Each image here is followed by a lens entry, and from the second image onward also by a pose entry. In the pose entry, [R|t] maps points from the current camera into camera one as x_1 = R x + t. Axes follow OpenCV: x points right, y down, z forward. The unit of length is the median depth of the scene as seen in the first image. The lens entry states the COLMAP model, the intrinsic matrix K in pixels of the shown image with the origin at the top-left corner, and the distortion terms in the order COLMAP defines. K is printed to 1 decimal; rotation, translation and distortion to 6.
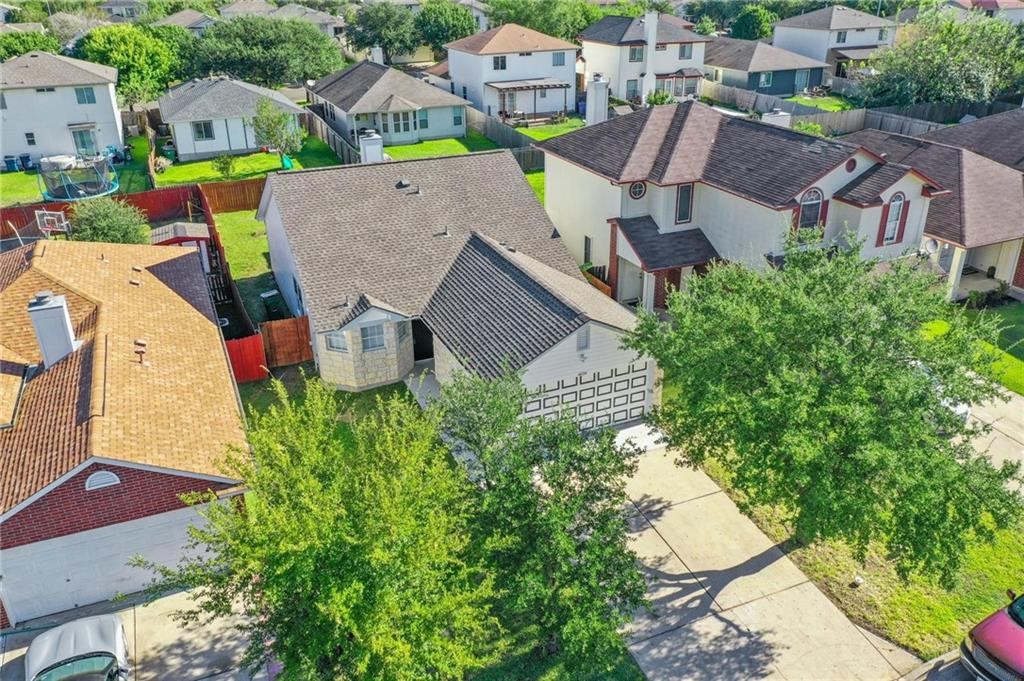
lens RADIAL K [[818.1, 0, 512.0], [0, 818.1, 340.5], [0, 0, 1]] dist [-0.002004, 0.001514]
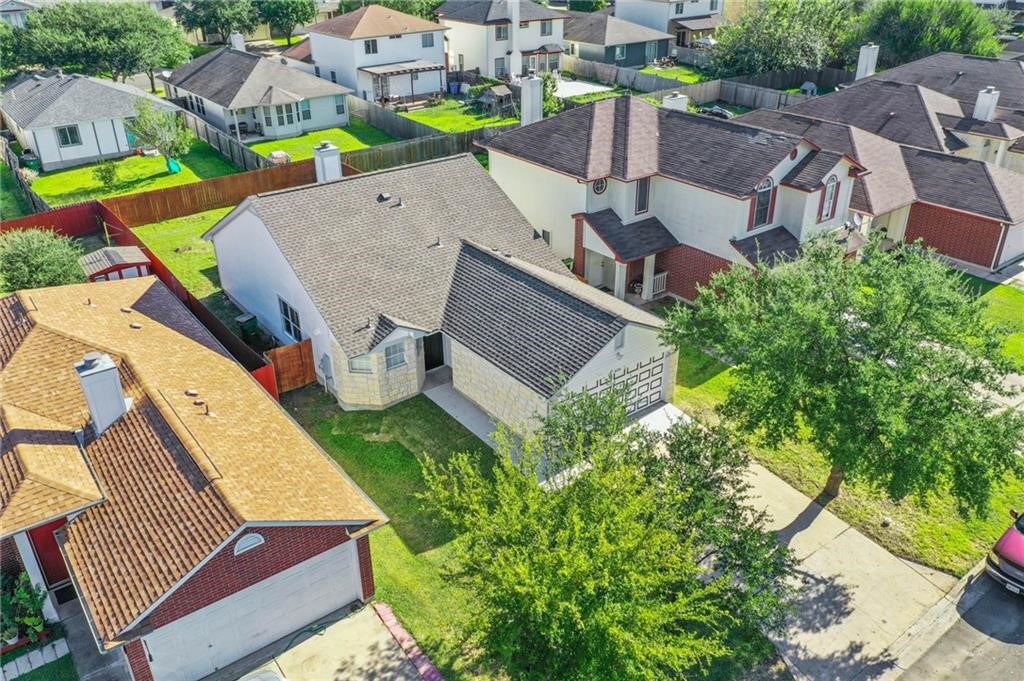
lens RADIAL K [[818.1, 0, 512.0], [0, 818.1, 340.5], [0, 0, 1]] dist [-0.002004, 0.001514]
pose [[0.970979, -0.109932, 0.212401, -0.206725], [0.100099, 0.993370, 0.056537, -0.055313], [-0.217208, -0.033635, 0.975546, -0.022213]]
